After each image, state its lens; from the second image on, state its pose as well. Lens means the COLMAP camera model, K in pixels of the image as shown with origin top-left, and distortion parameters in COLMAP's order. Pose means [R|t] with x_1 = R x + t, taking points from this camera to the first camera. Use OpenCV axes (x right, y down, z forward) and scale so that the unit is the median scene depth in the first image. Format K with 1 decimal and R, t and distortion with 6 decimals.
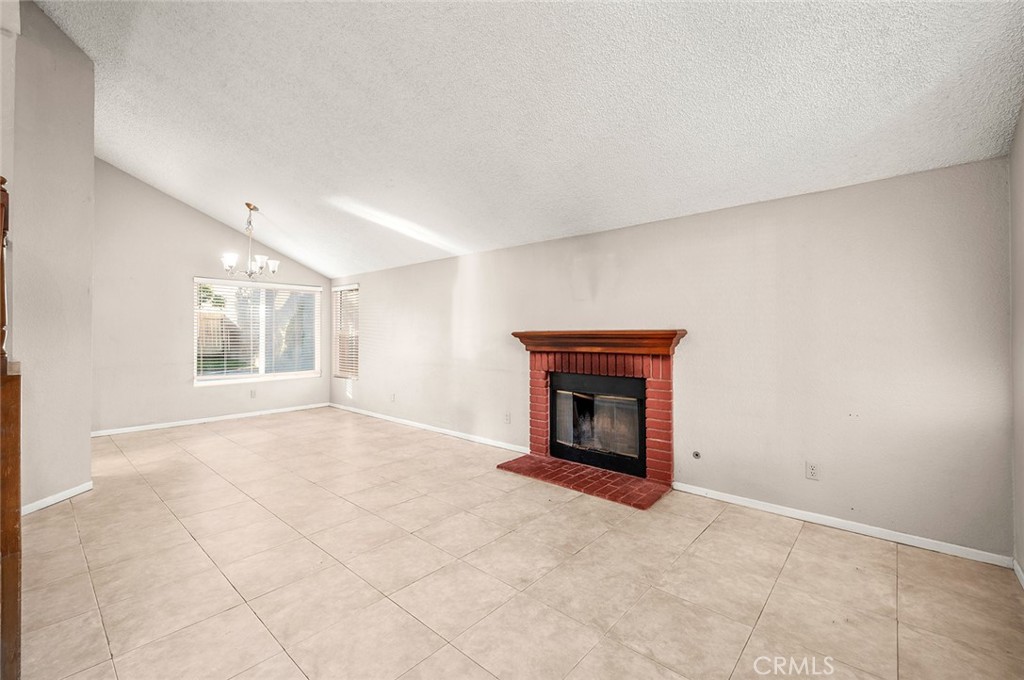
lens RADIAL K [[432.3, 0, 511.5], [0, 432.3, 334.3], [0, 0, 1]] dist [0.004942, 0.000284]
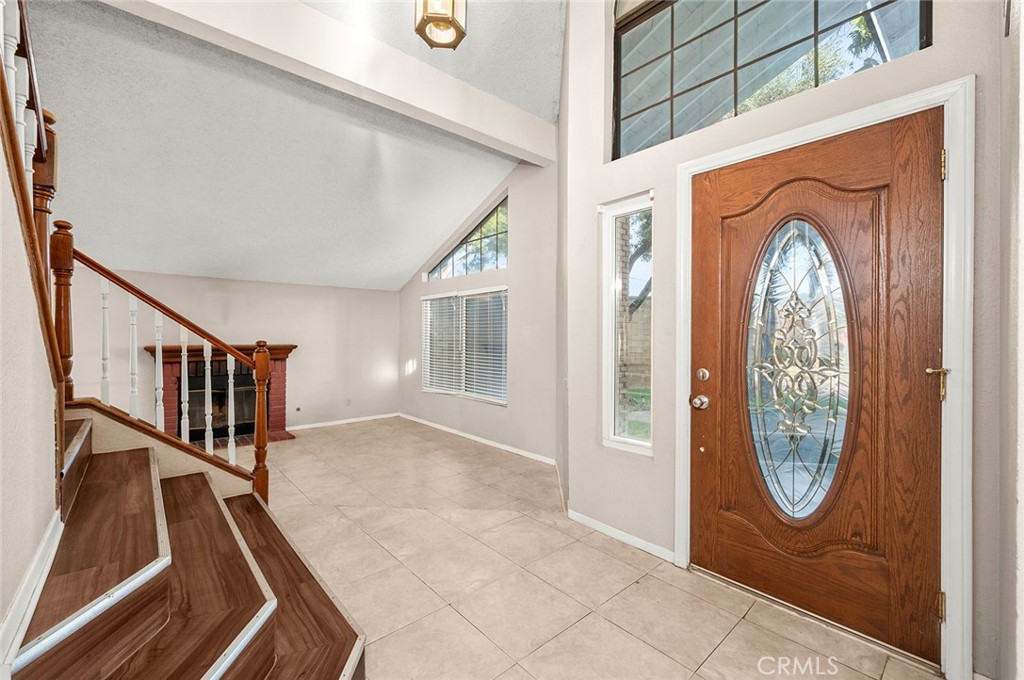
lens RADIAL K [[432.3, 0, 505.9], [0, 432.3, 336.5], [0, 0, 1]] dist [0.004942, 0.000284]
pose [[0.140113, 0.005748, 0.990119, -1.284970], [-0.001776, 0.999983, -0.005554, -0.034954], [-0.990134, -0.000980, 0.140121, -0.173522]]
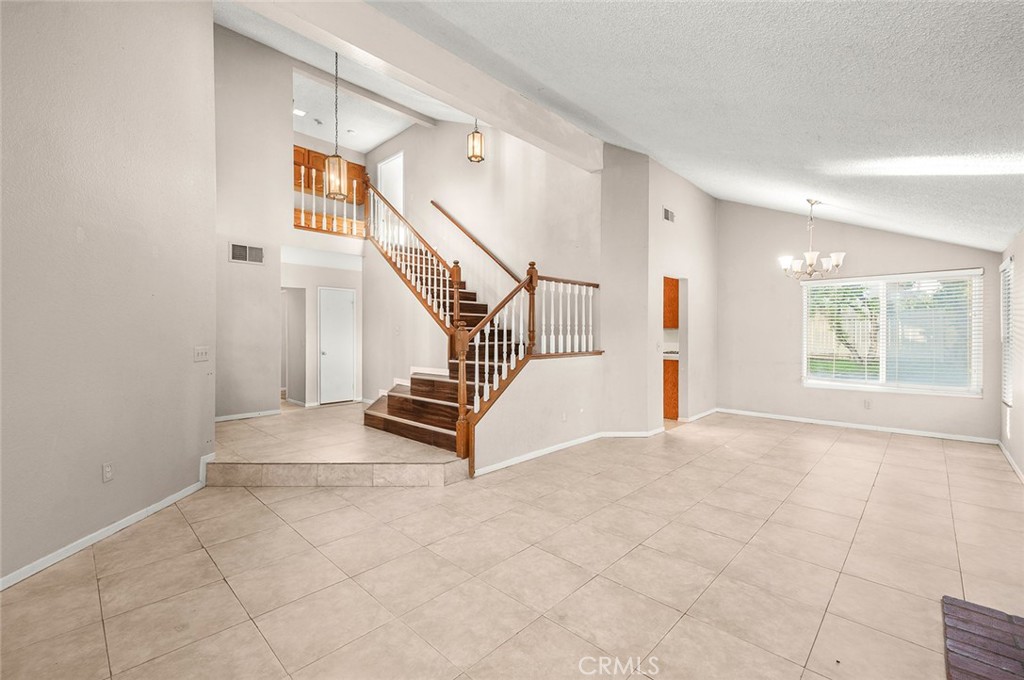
lens RADIAL K [[432.3, 0, 514.1], [0, 432.3, 335.7], [0, 0, 1]] dist [0.004942, 0.000284]
pose [[-0.035507, 0.003613, -0.999363, 0.573041], [-0.003309, 0.999988, 0.003733, -0.004654], [0.999364, 0.003439, -0.035494, 0.586268]]
